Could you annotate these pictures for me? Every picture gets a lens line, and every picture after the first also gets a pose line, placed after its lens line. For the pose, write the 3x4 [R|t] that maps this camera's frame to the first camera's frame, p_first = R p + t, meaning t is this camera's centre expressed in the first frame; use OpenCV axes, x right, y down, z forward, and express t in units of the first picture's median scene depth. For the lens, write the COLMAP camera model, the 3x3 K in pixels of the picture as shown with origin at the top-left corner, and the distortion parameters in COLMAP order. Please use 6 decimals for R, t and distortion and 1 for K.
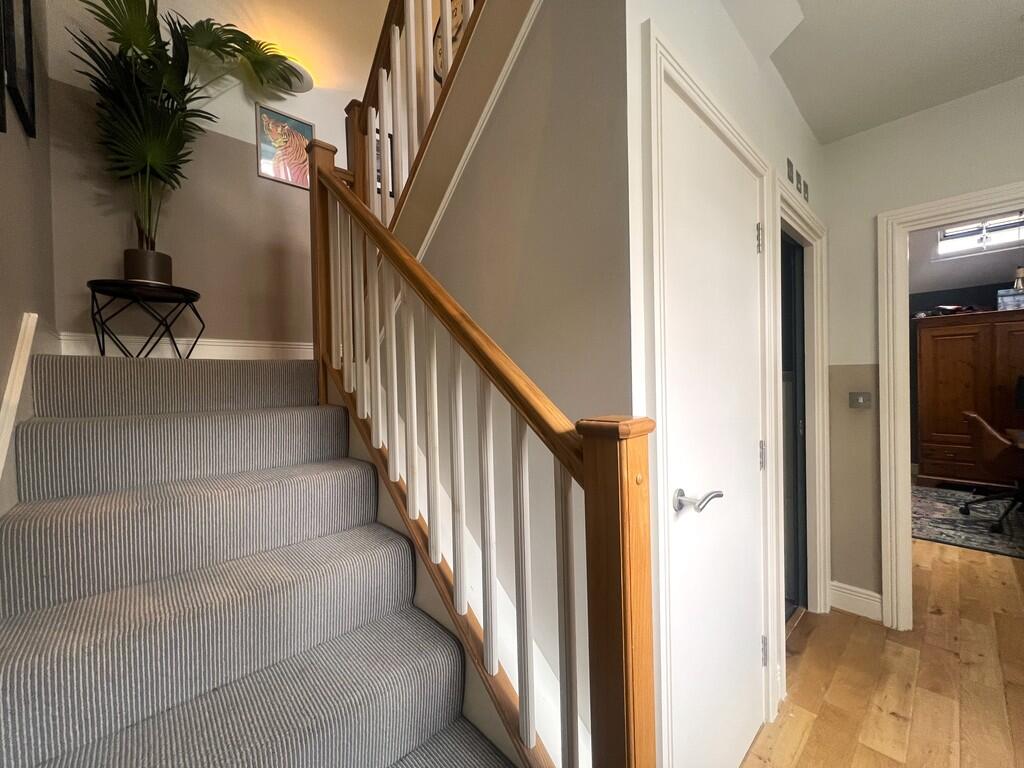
lens RADIAL K [[406.2, 0, 510.2], [0, 406.2, 383.7], [0, 0, 1]] dist [-0.000948, -0.000612]
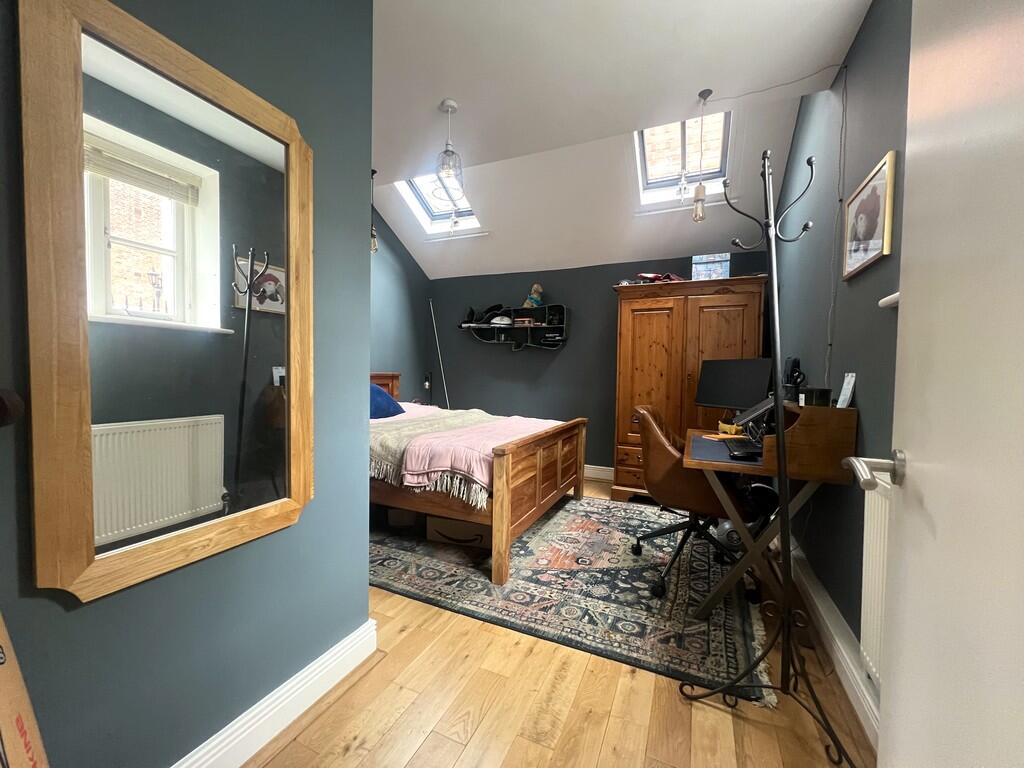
lens RADIAL K [[406.2, 0, 512.6], [0, 406.2, 380.3], [0, 0, 1]] dist [-0.000948, -0.000612]
pose [[0.918699, 0.030740, 0.393760, 0.648573], [-0.035224, 0.999371, 0.004163, 0.029780], [-0.393384, -0.017694, 0.919204, 0.452966]]
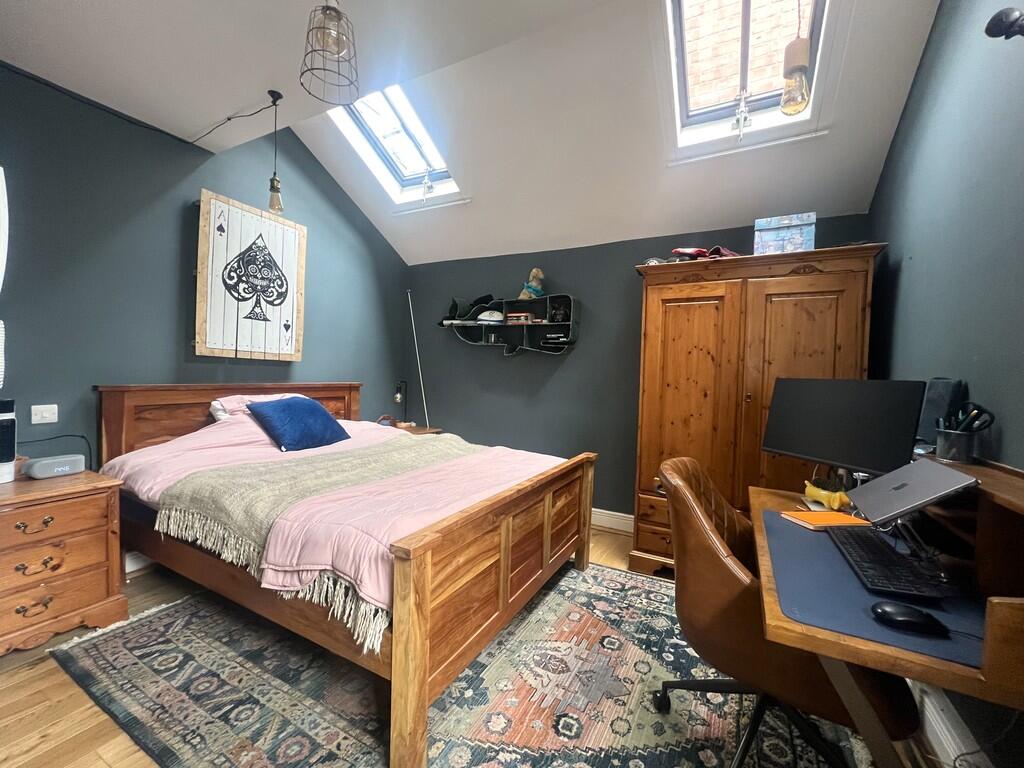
lens RADIAL K [[406.2, 0, 516.7], [0, 406.2, 380.4], [0, 0, 1]] dist [-0.000948, -0.000612]
pose [[0.943139, 0.042187, 0.329710, 0.841384], [-0.047634, 0.998829, 0.008456, -0.005004], [-0.328968, -0.023681, 0.944044, 0.674494]]
